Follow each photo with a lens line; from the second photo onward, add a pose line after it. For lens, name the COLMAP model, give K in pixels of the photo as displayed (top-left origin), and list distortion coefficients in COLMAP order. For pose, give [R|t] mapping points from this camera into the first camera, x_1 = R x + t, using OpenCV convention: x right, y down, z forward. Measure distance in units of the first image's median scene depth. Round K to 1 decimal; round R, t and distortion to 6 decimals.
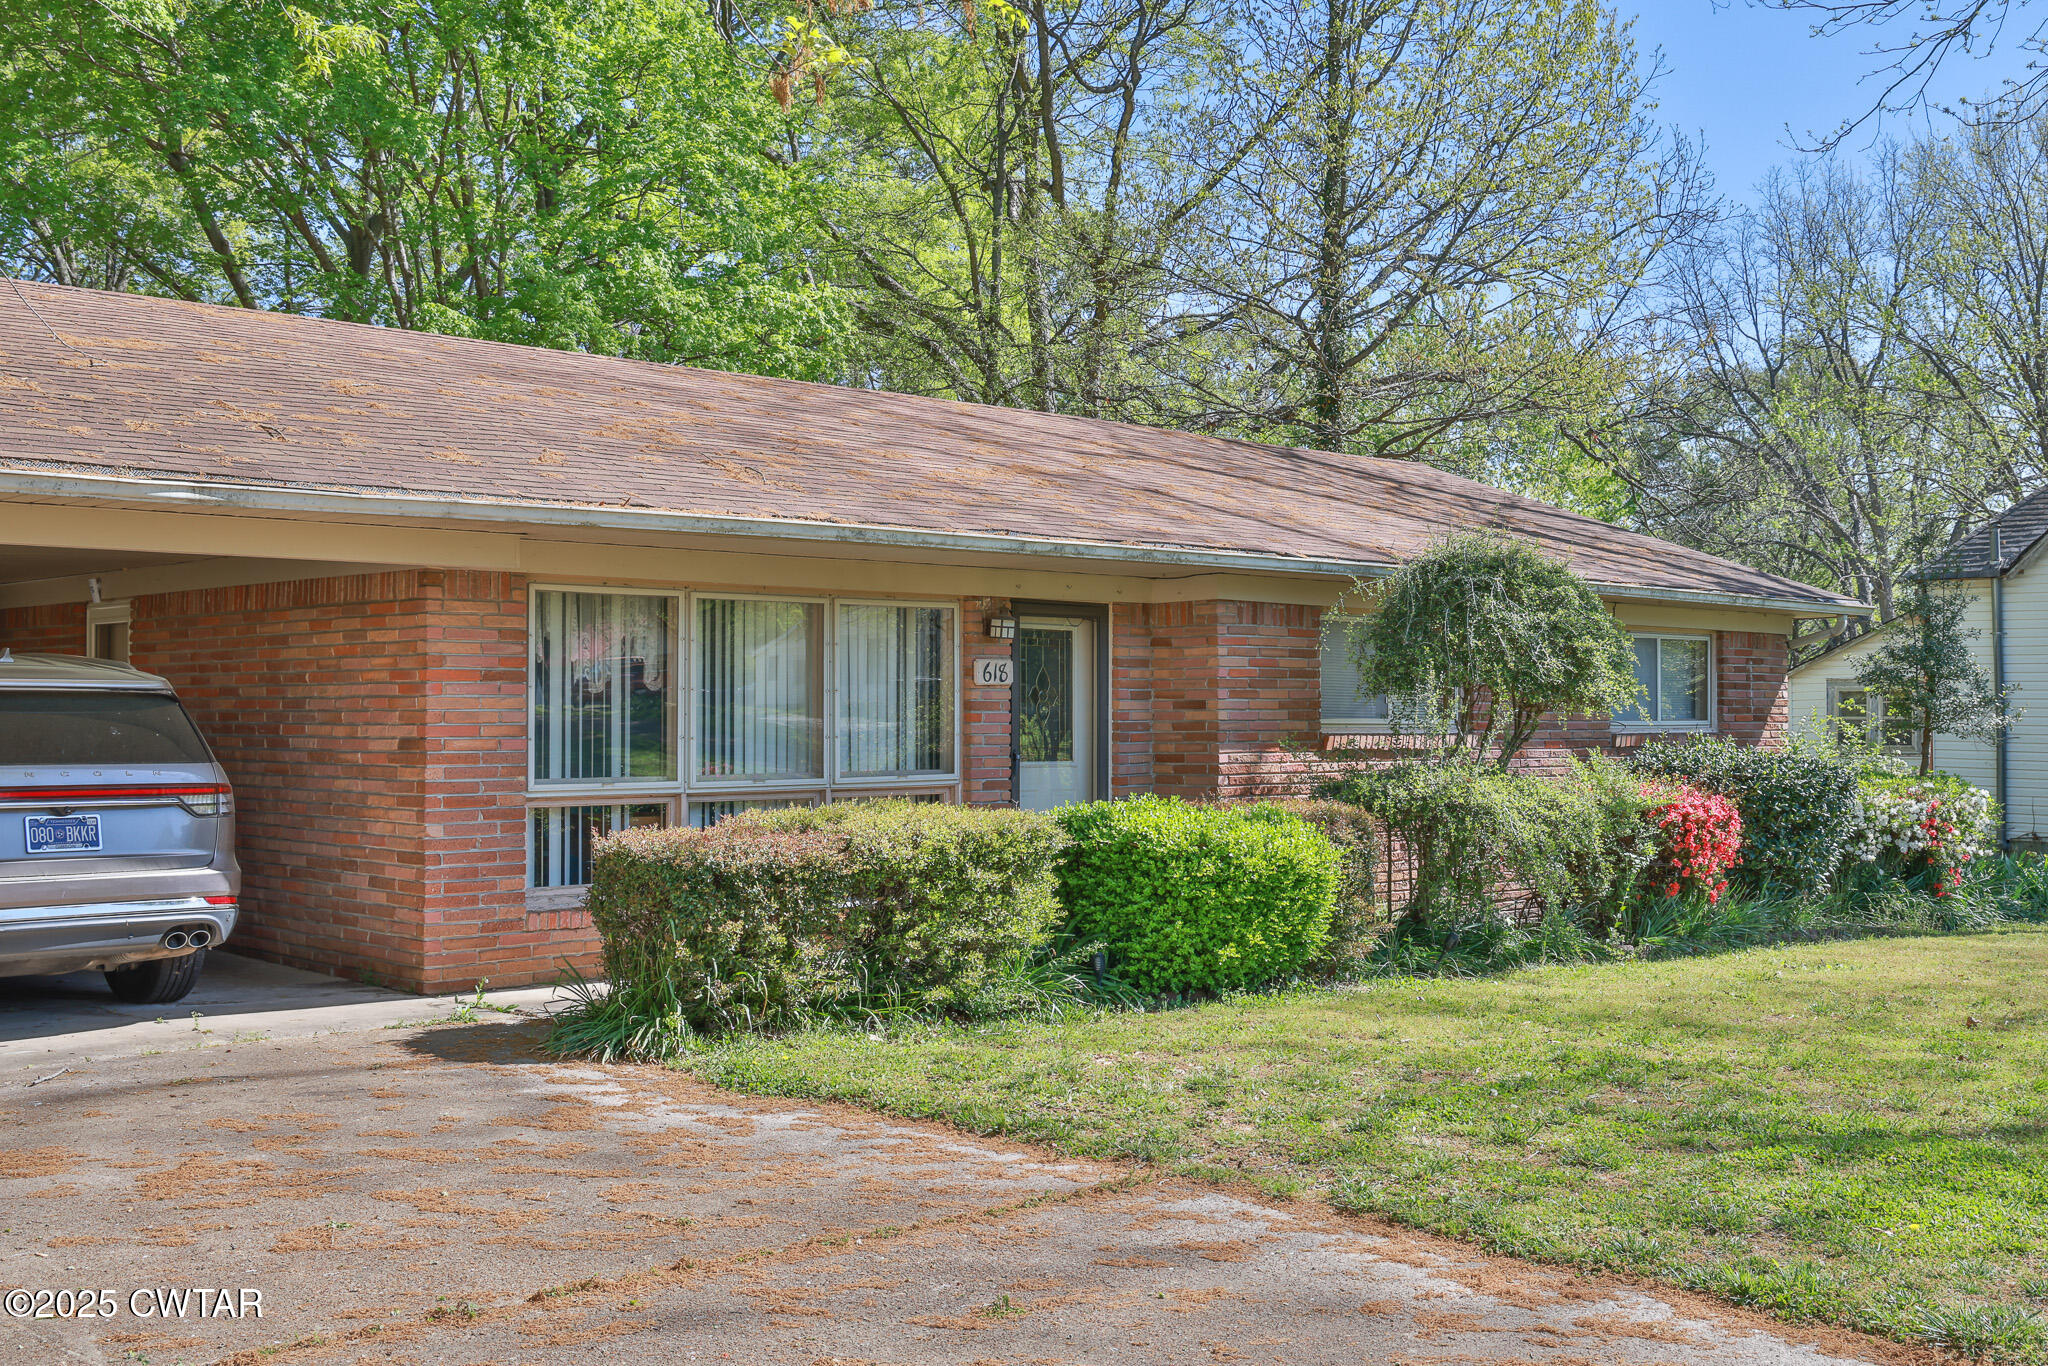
lens RADIAL K [[2179.7, 0, 1019.5], [0, 2179.7, 685.5], [0, 0, 1]] dist [0.025106, 0.000000]
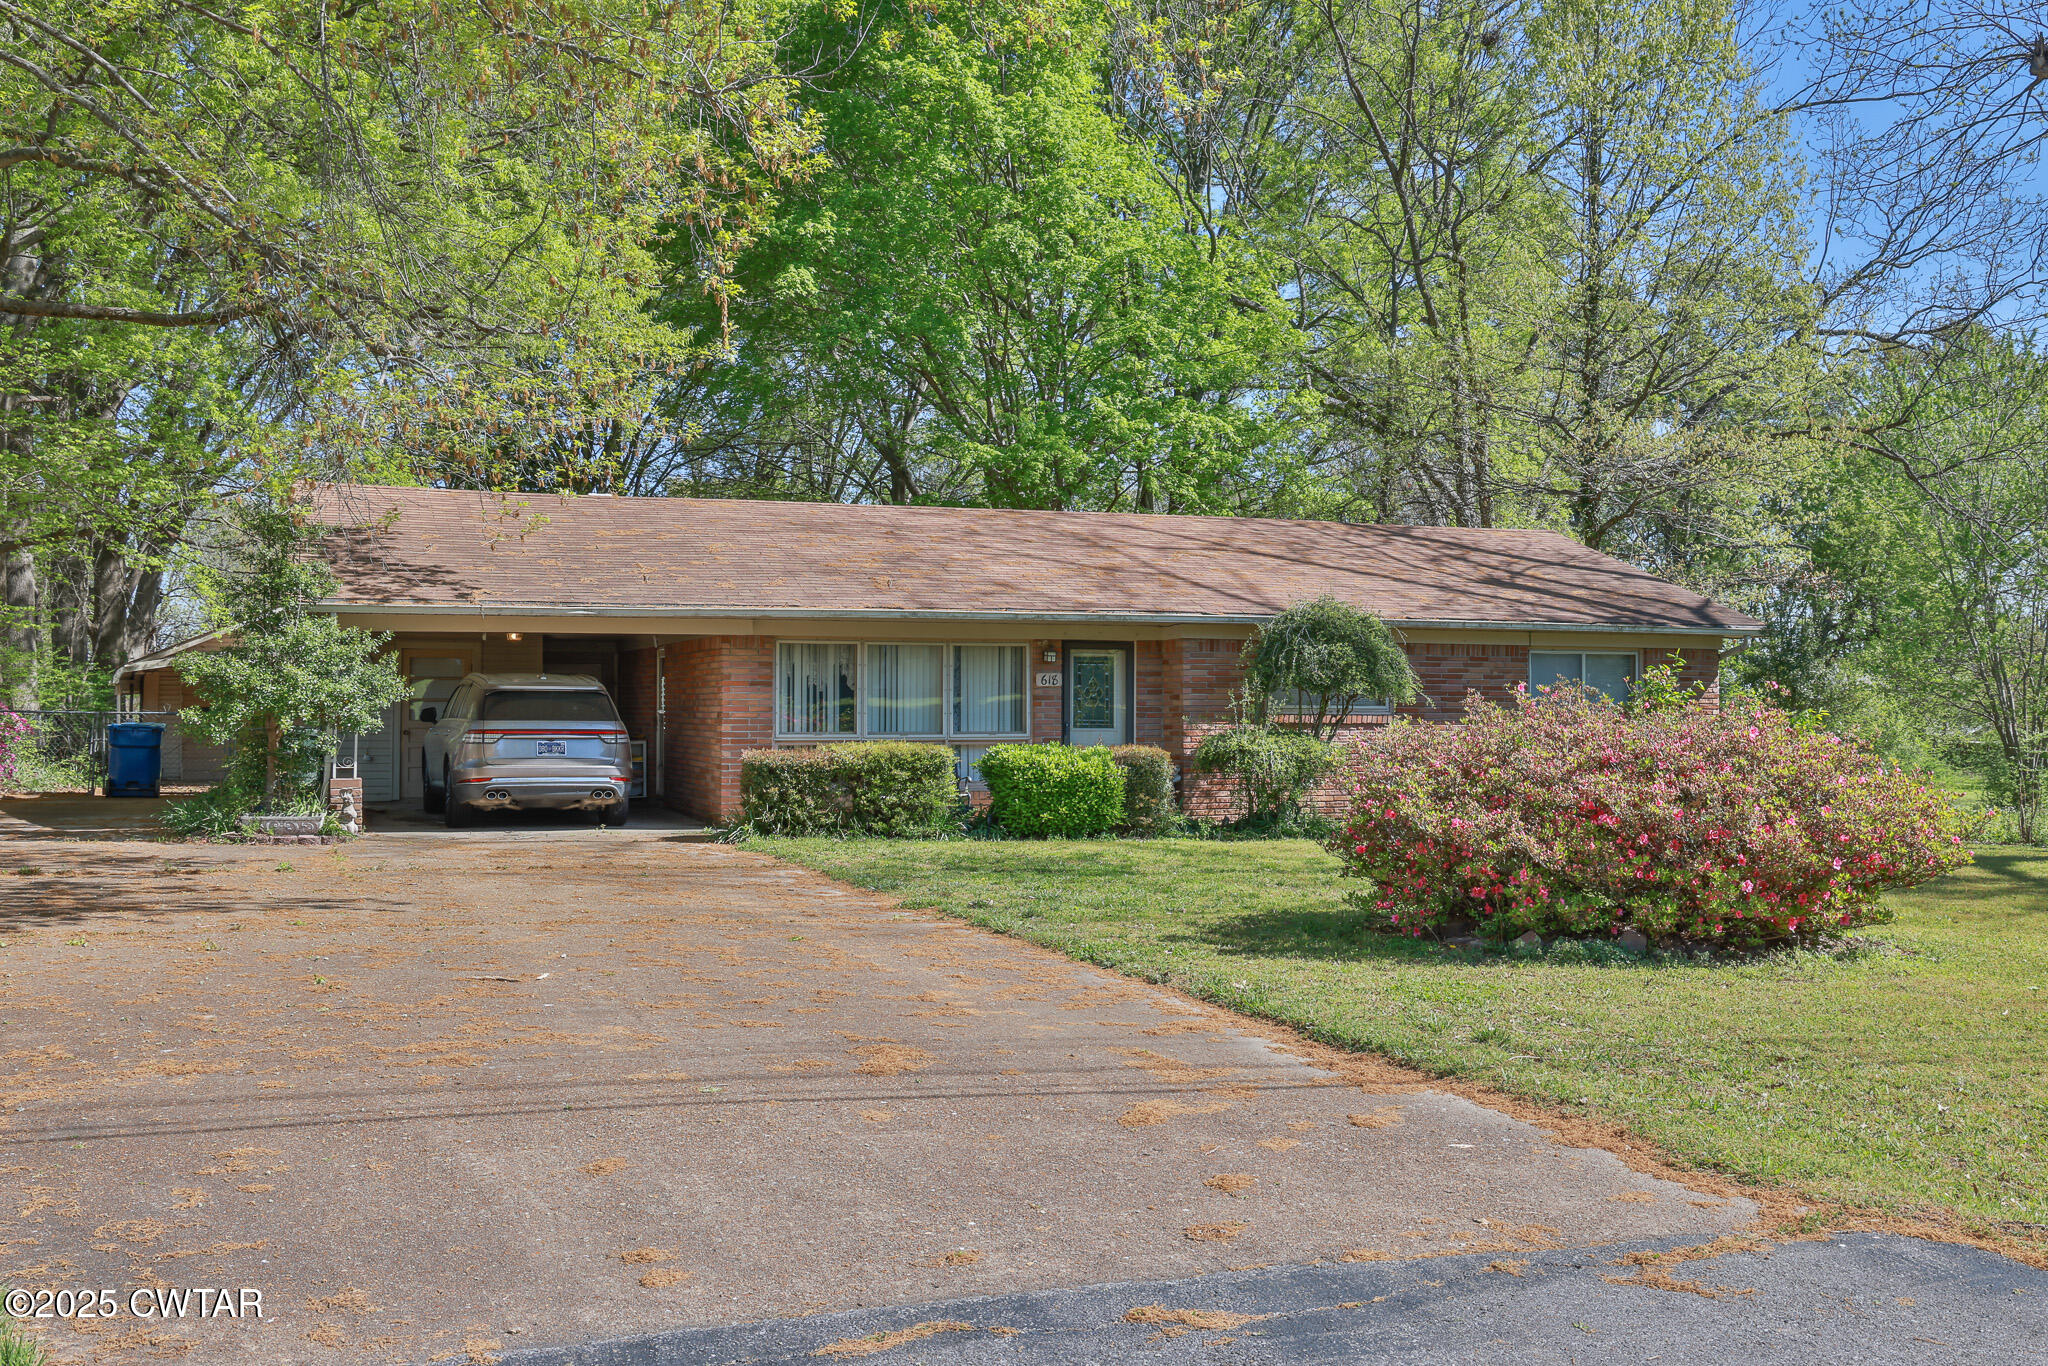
lens RADIAL K [[1975.4, 0, 1014.5], [0, 1975.4, 678.1], [0, 0, 1]] dist [-0.002283, 0.000000]
pose [[0.916906, -0.004894, -0.399074, 0.871290], [0.003749, 0.999986, -0.003649, -0.001969], [0.399086, 0.001850, 0.916911, -0.779377]]
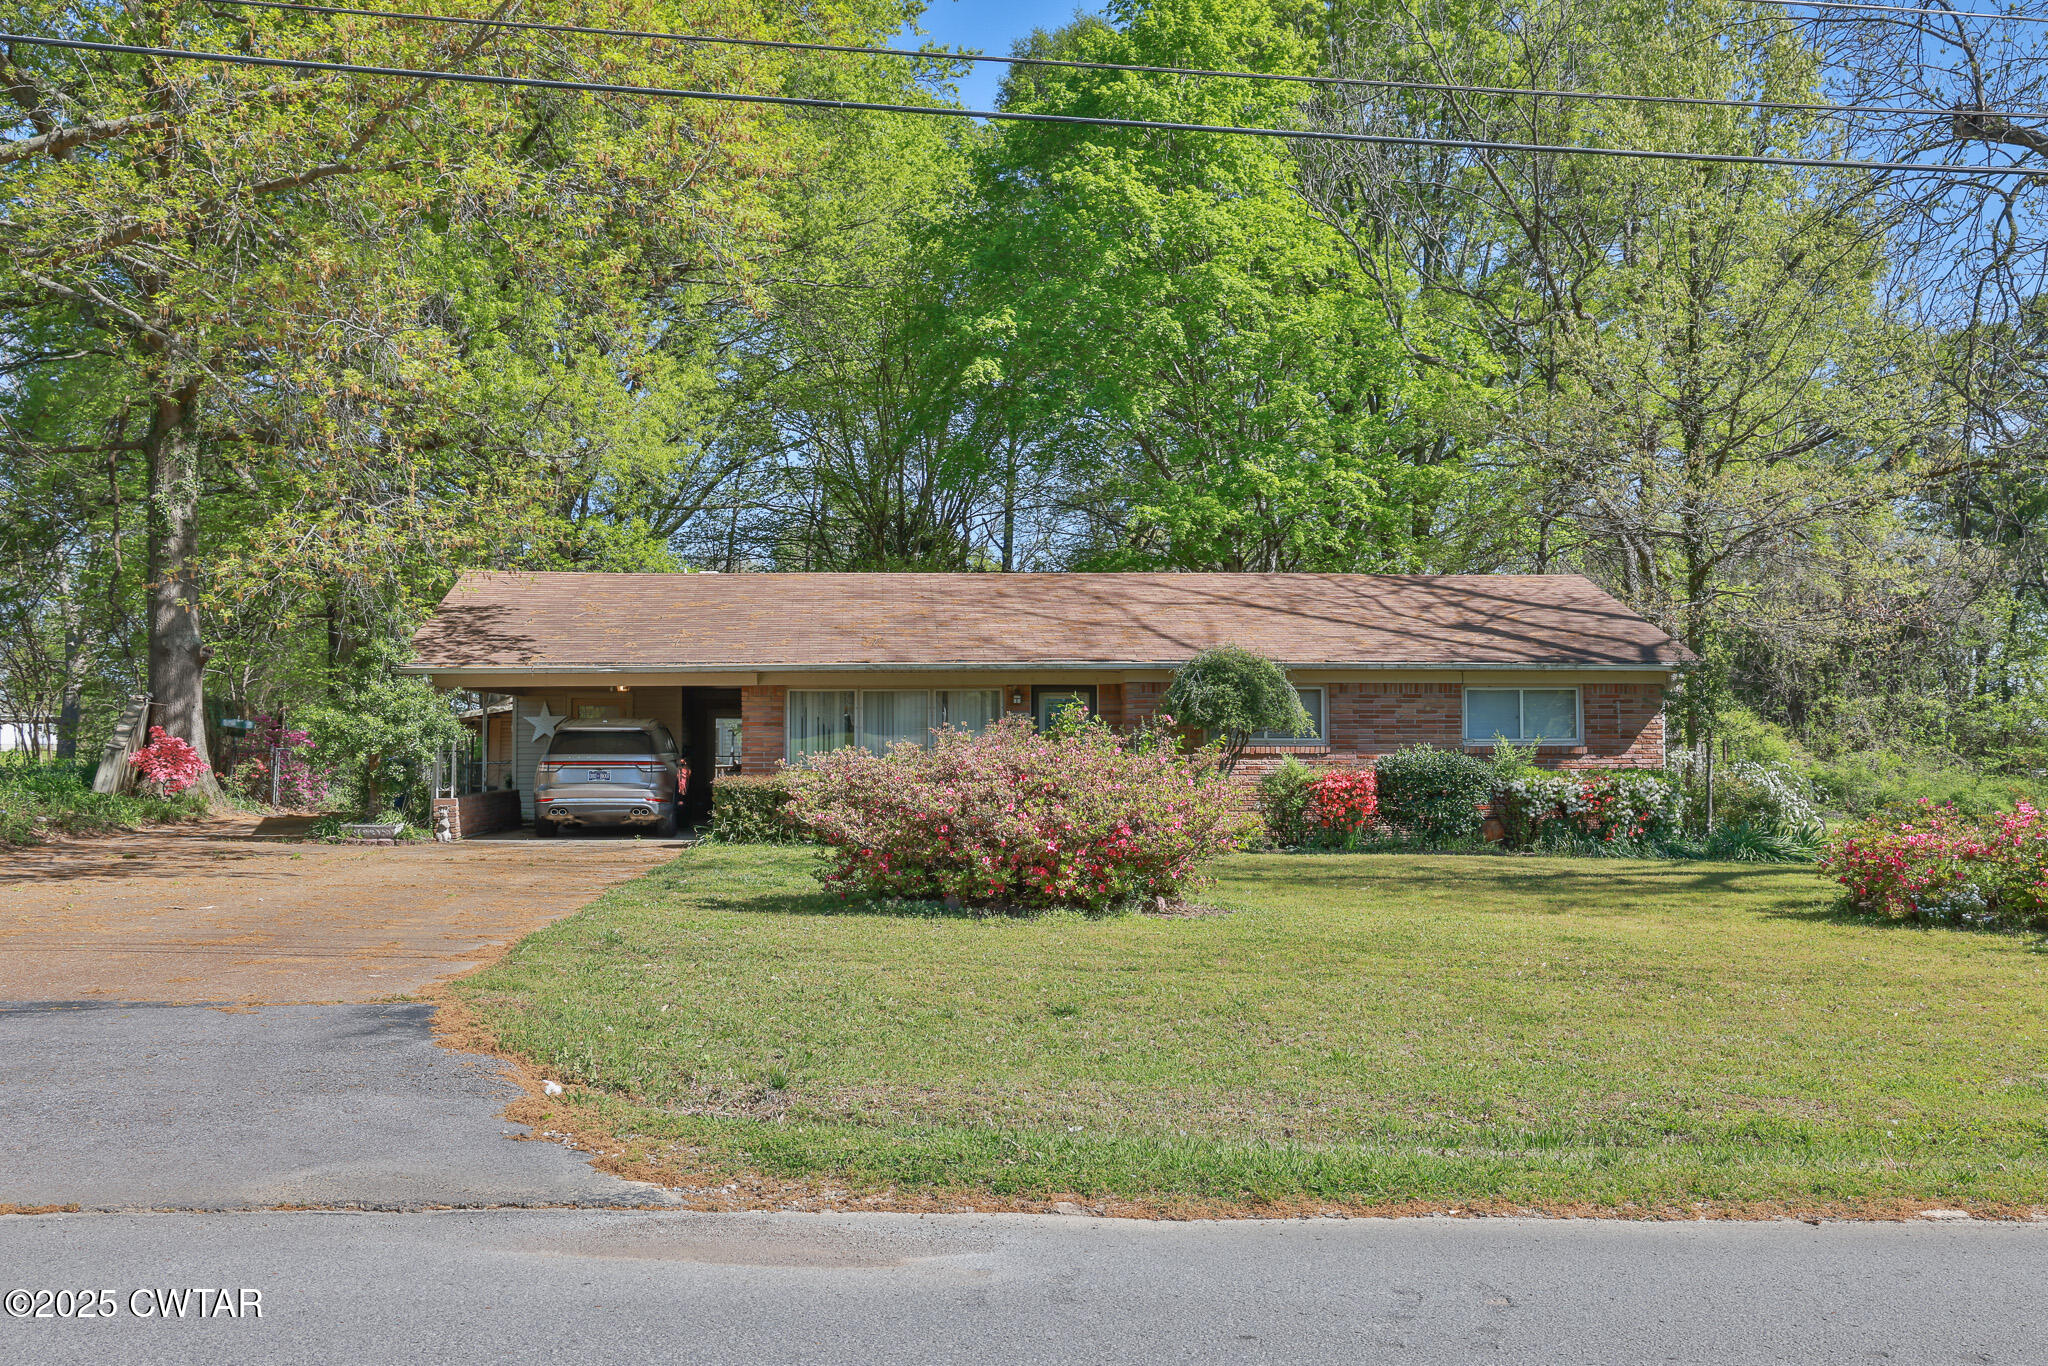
lens RADIAL K [[1975.4, 0, 1031.7], [0, 1975.4, 693.0], [0, 0, 1]] dist [-0.002283, 0.000000]
pose [[0.787232, -0.021447, -0.616284, 1.709917], [0.013261, 0.999753, -0.017853, 0.005858], [0.616514, 0.005882, 0.787322, -0.814563]]
